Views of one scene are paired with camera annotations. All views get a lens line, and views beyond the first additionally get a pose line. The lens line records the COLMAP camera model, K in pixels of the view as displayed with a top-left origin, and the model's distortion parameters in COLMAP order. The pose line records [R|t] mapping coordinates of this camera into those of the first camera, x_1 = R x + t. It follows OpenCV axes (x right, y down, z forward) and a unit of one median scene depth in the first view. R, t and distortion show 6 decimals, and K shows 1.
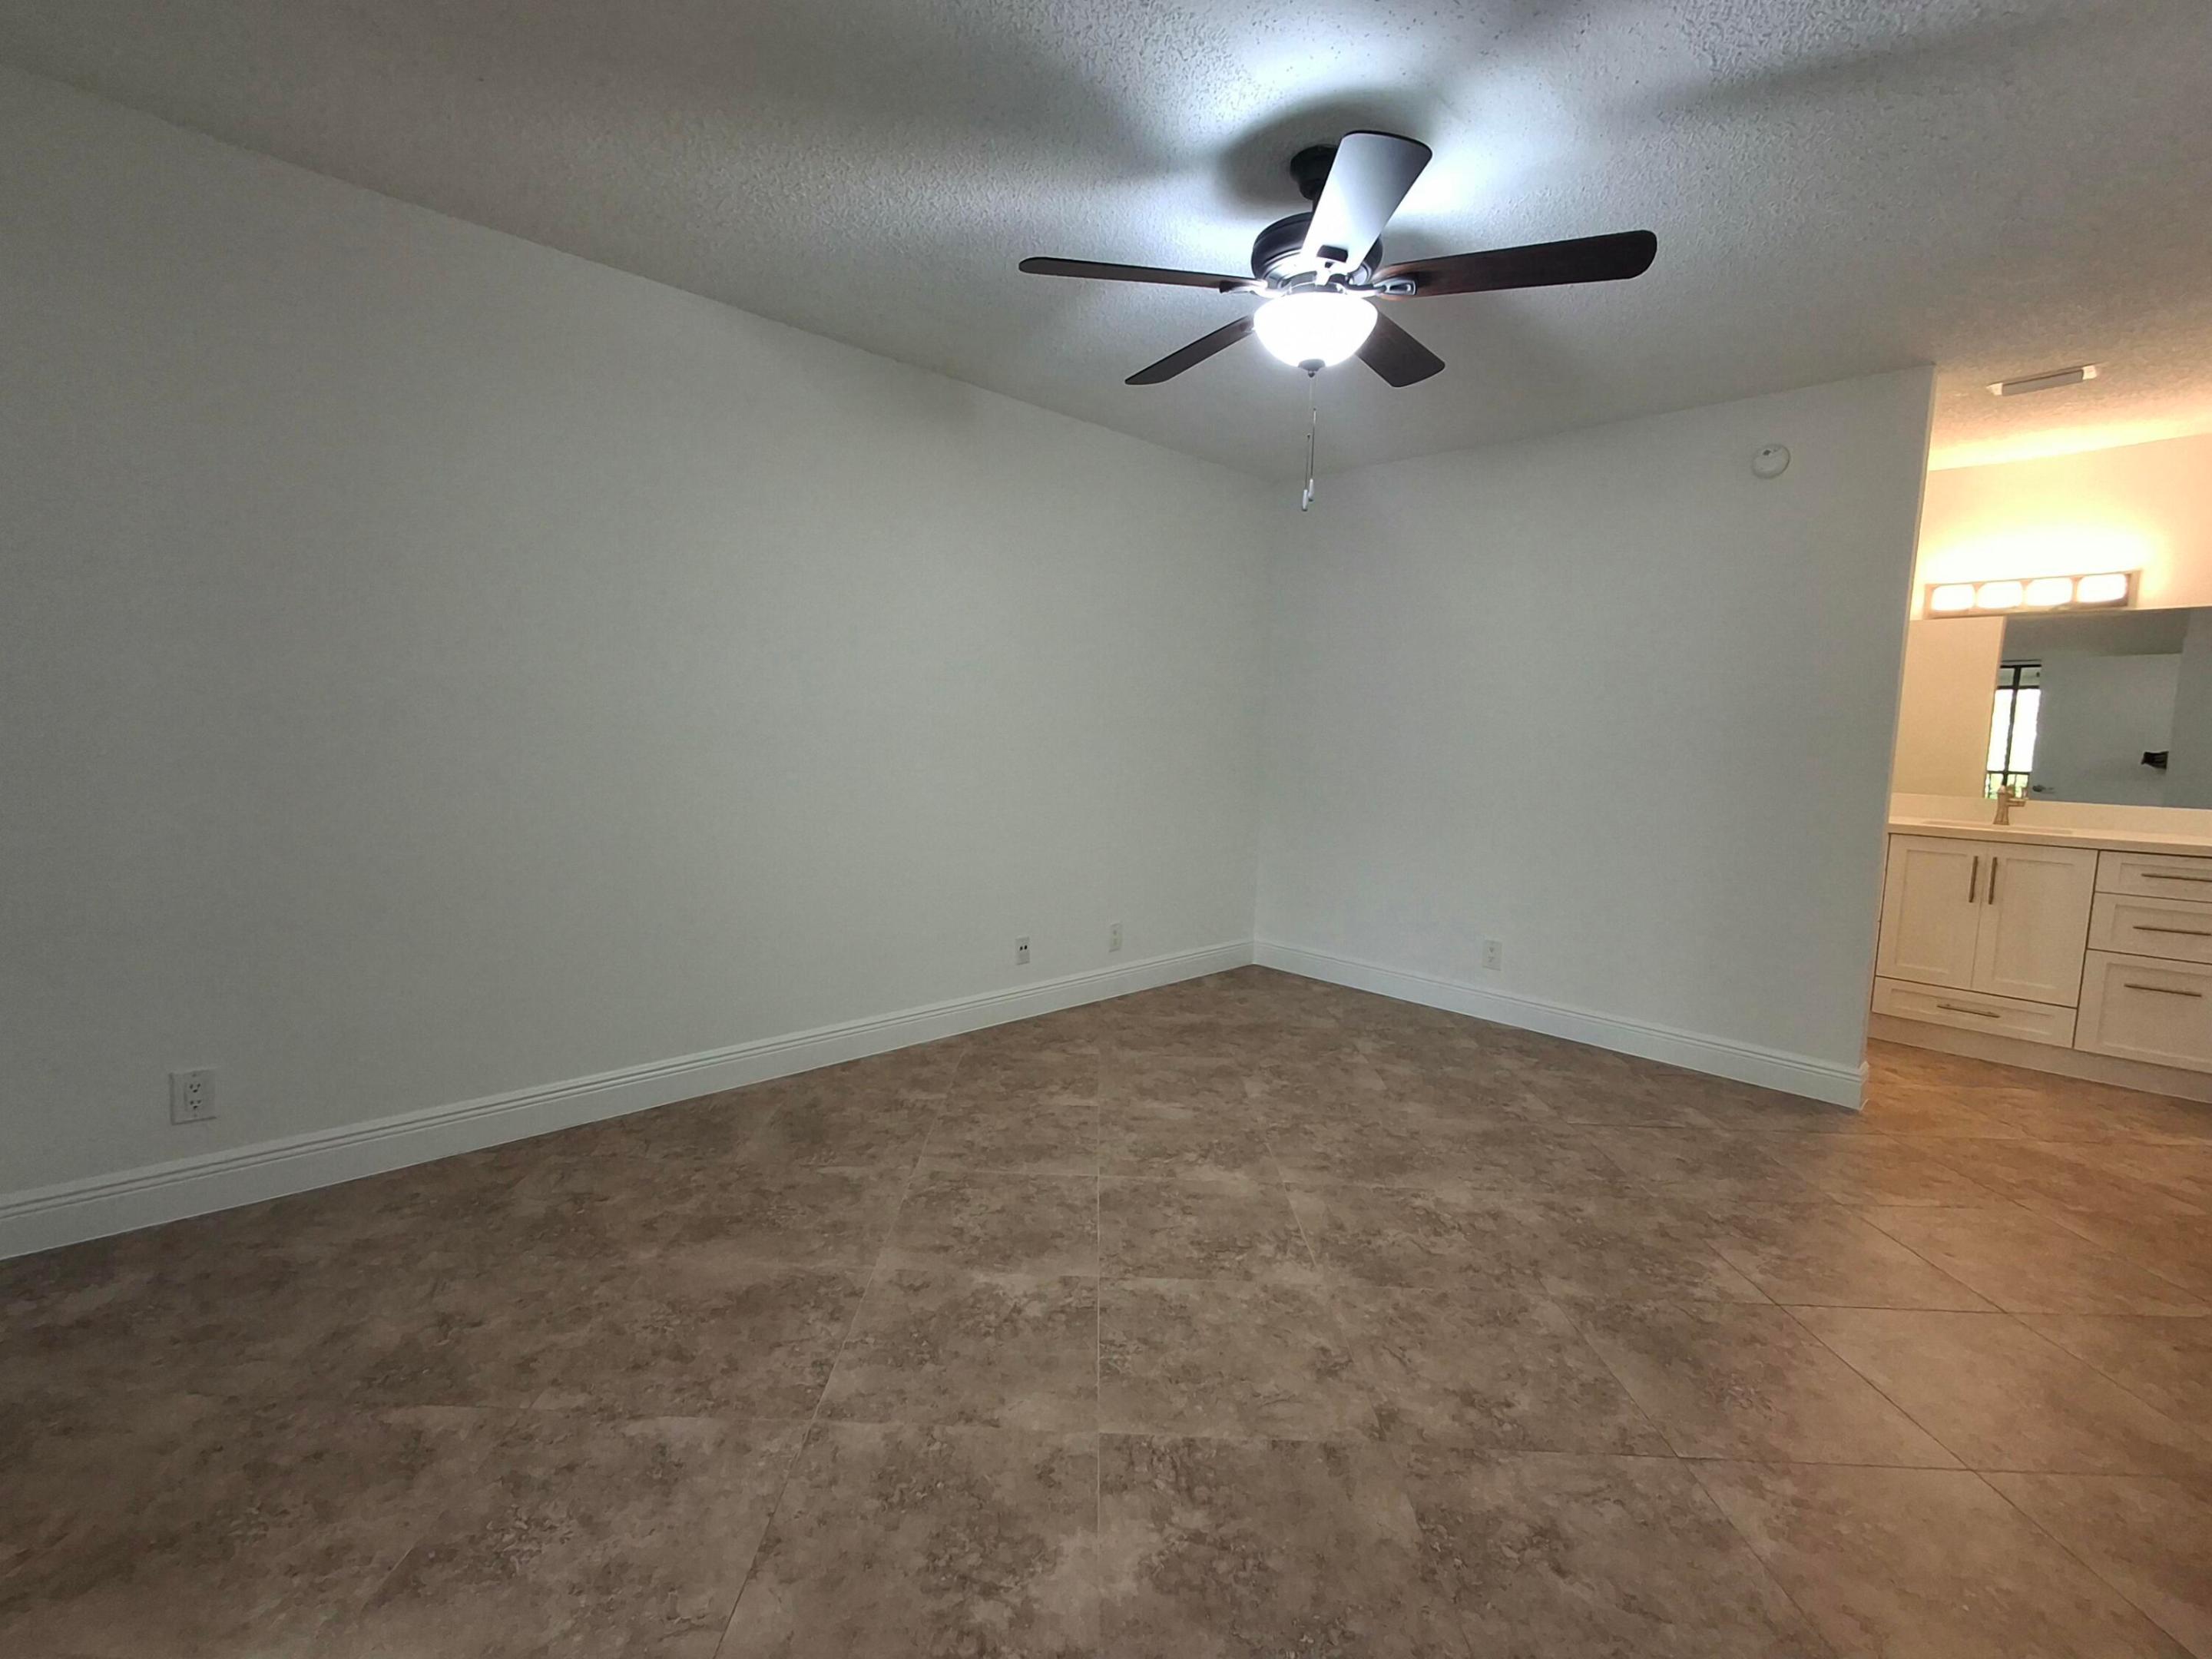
lens RADIAL K [[1075.4, 0, 1106.0], [0, 1075.4, 829.5], [0, 0, 1]] dist [0.003034, 0.001007]
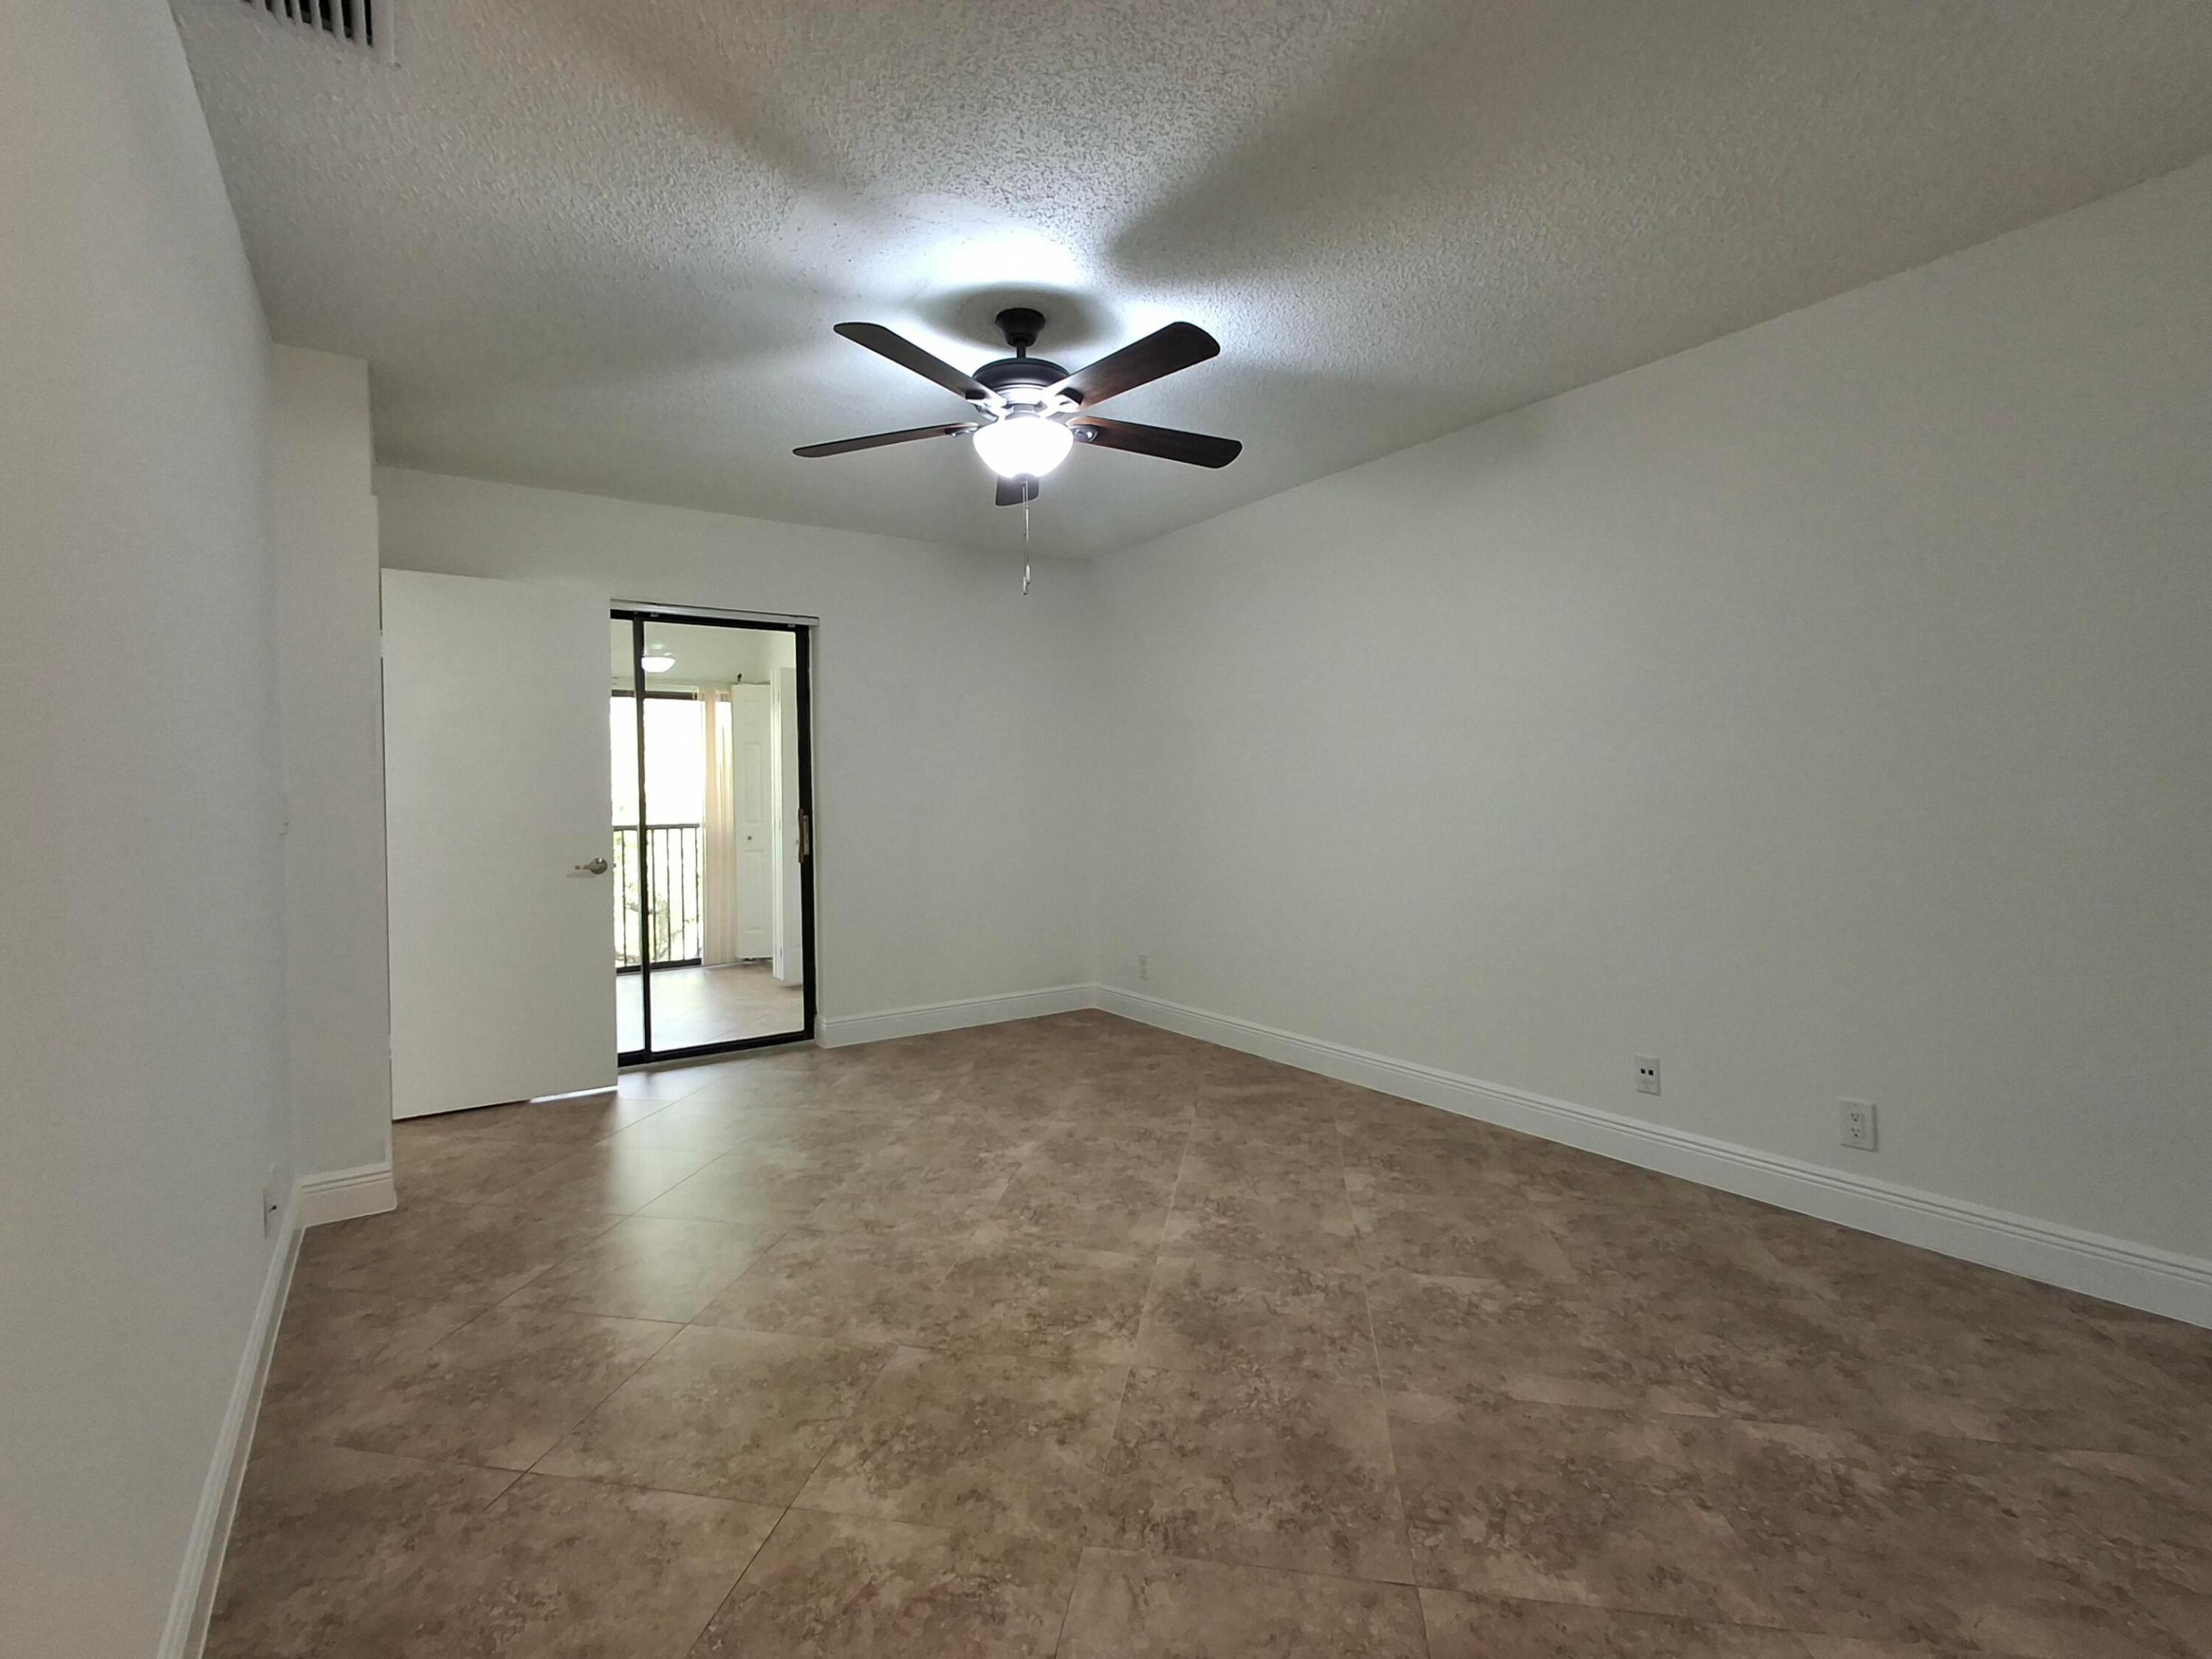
lens RADIAL K [[1012.0, 0, 1079.7], [0, 1012.0, 818.1], [0, 0, 1]] dist [0.000264, -0.000396]
pose [[-0.221571, -0.009098, -0.975102, 1.015501], [-0.088550, 0.996013, 0.010828, -0.066164], [0.971115, 0.088745, -0.221493, 1.036202]]
